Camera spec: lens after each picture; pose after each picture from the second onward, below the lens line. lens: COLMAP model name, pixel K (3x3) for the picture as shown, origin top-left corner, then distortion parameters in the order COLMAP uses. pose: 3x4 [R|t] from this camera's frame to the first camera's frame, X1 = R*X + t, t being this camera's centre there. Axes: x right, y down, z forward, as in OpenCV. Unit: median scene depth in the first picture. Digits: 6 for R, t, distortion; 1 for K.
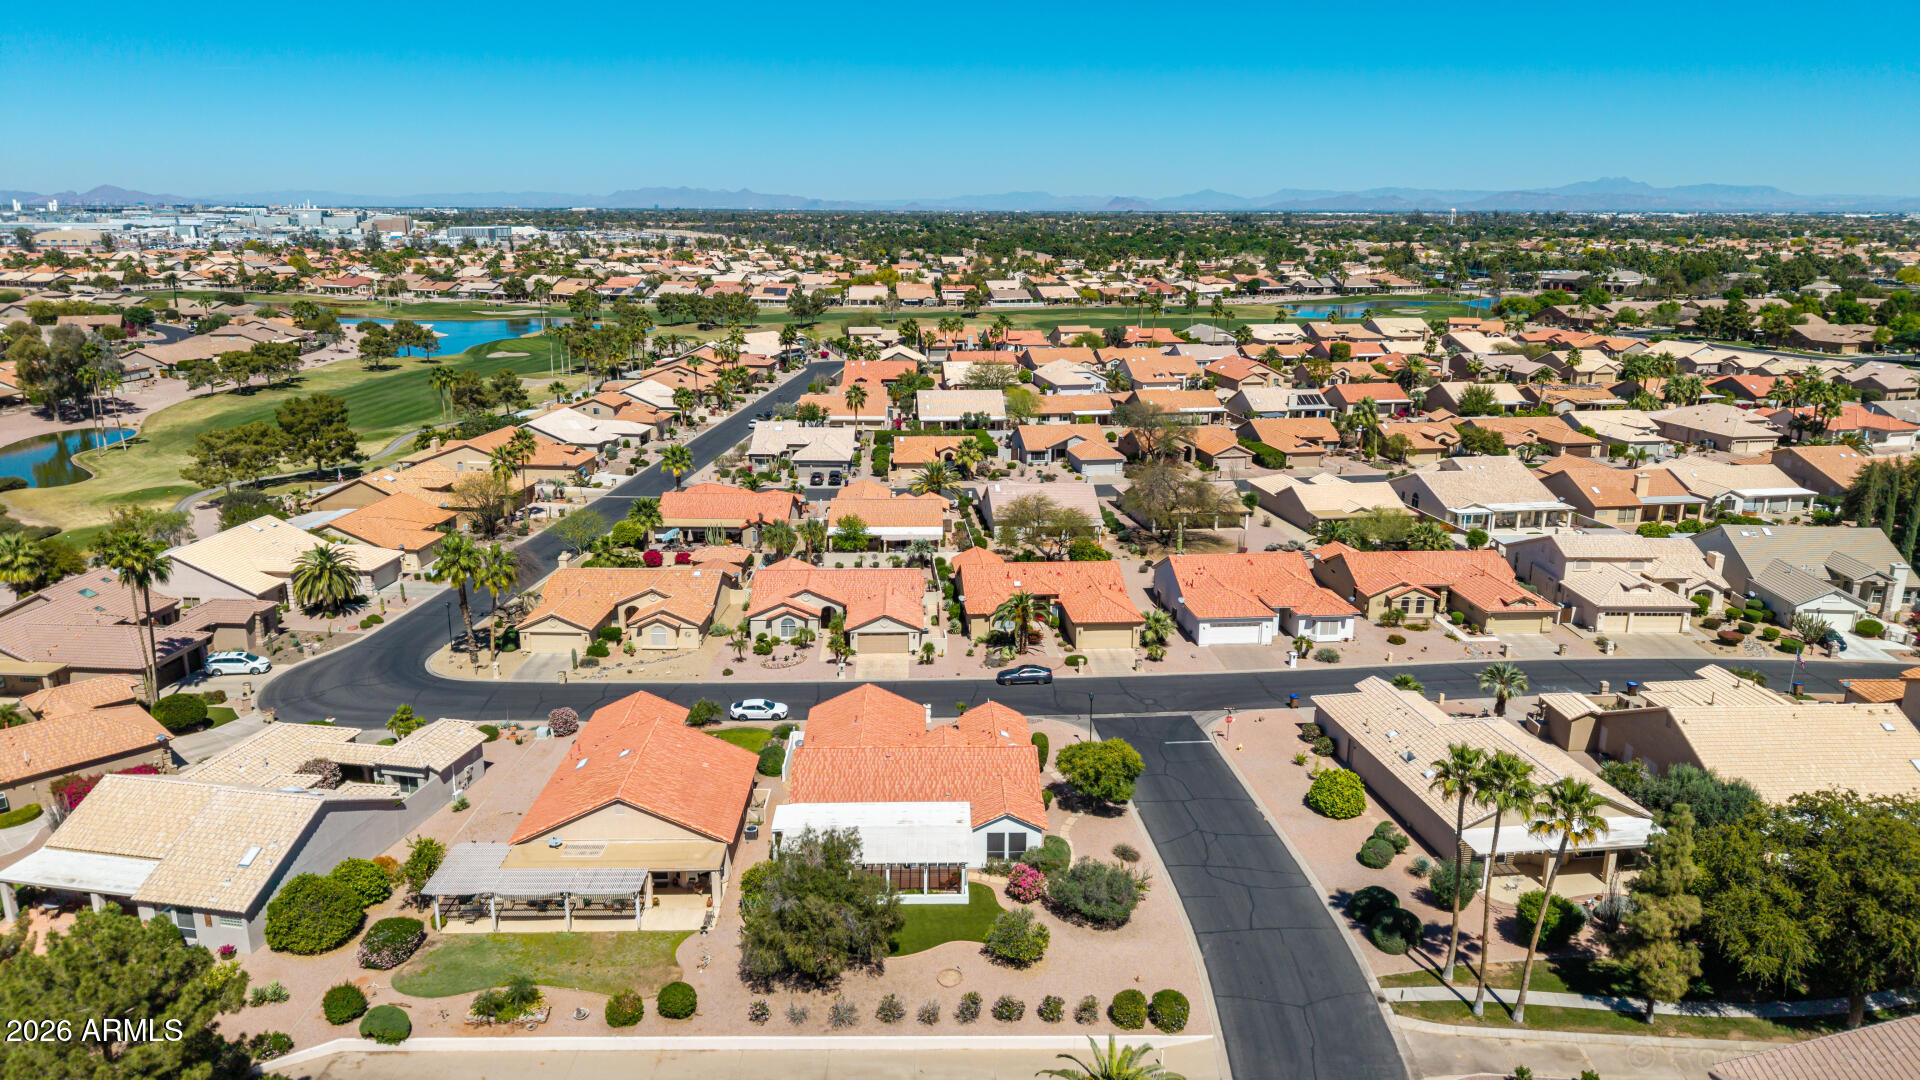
lens RADIAL K [[1273.4, 0, 958.2], [0, 1273.4, 549.9], [0, 0, 1]] dist [0.050220, -0.064760]
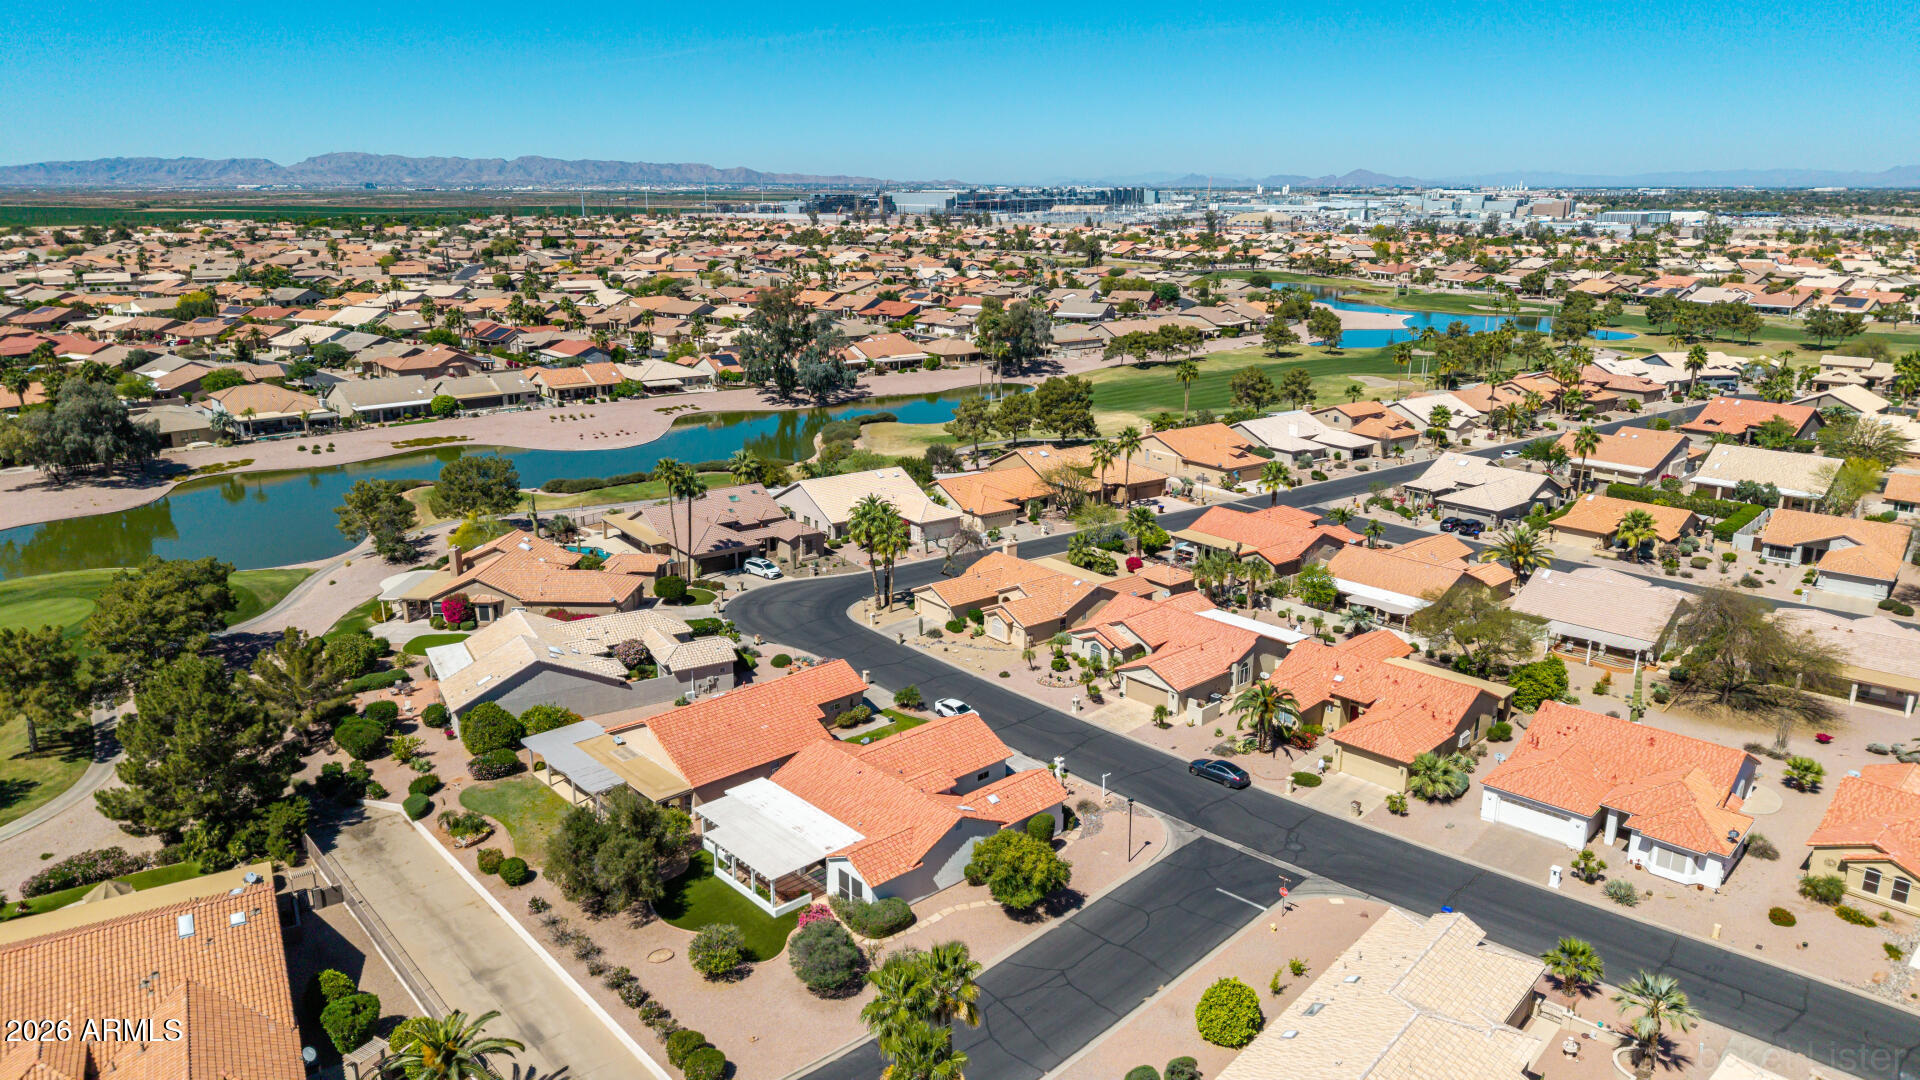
lens RADIAL K [[1273.4, 0, 958.2], [0, 1273.4, 549.9], [0, 0, 1]] dist [0.050220, -0.064760]
pose [[0.649607, 0.204890, -0.732142, 0.505355], [-0.194299, 0.975763, 0.100672, -0.096820], [0.735023, 0.076858, 0.673672, 0.229253]]
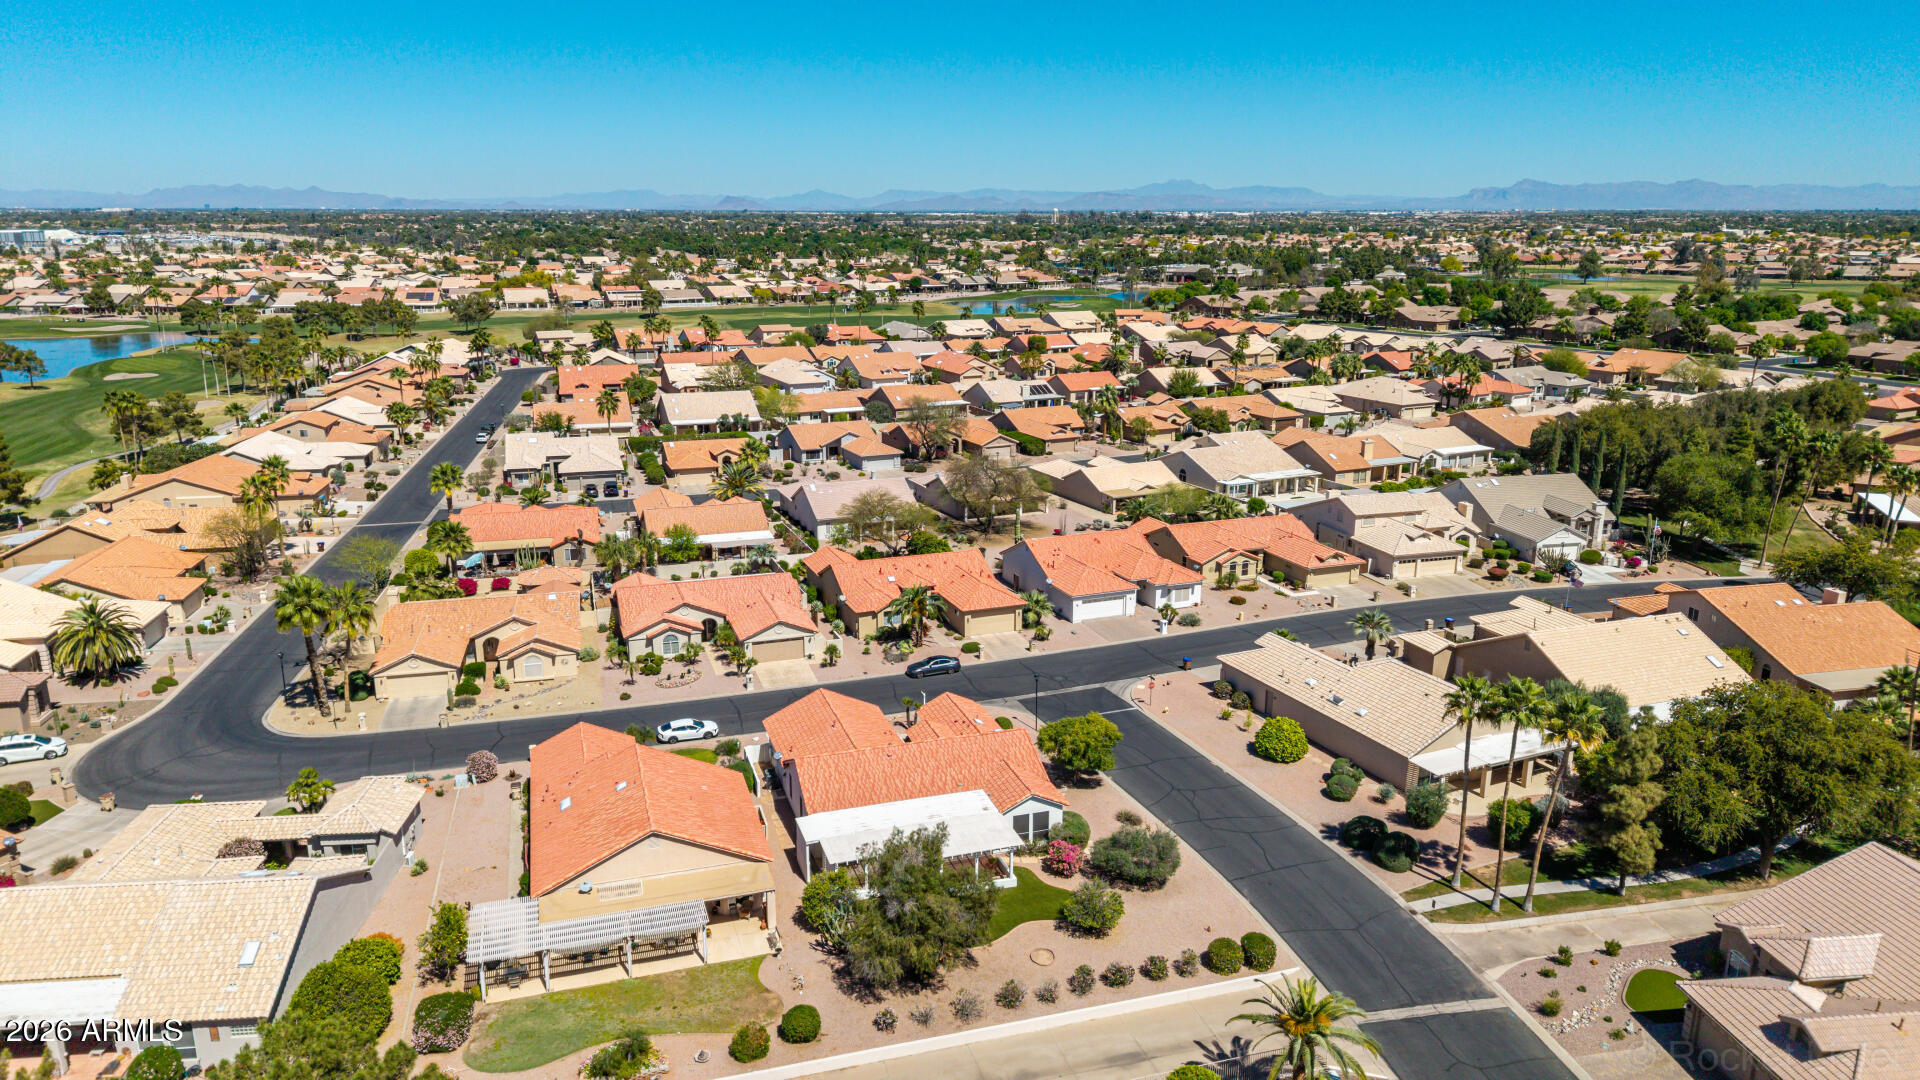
lens RADIAL K [[1273.4, 0, 958.2], [0, 1273.4, 549.9], [0, 0, 1]] dist [0.050220, -0.064760]
pose [[0.957612, -0.076663, 0.277672, -0.183942], [0.076553, 0.997002, 0.011254, -0.003594], [-0.277702, 0.010480, 0.960610, 0.018849]]
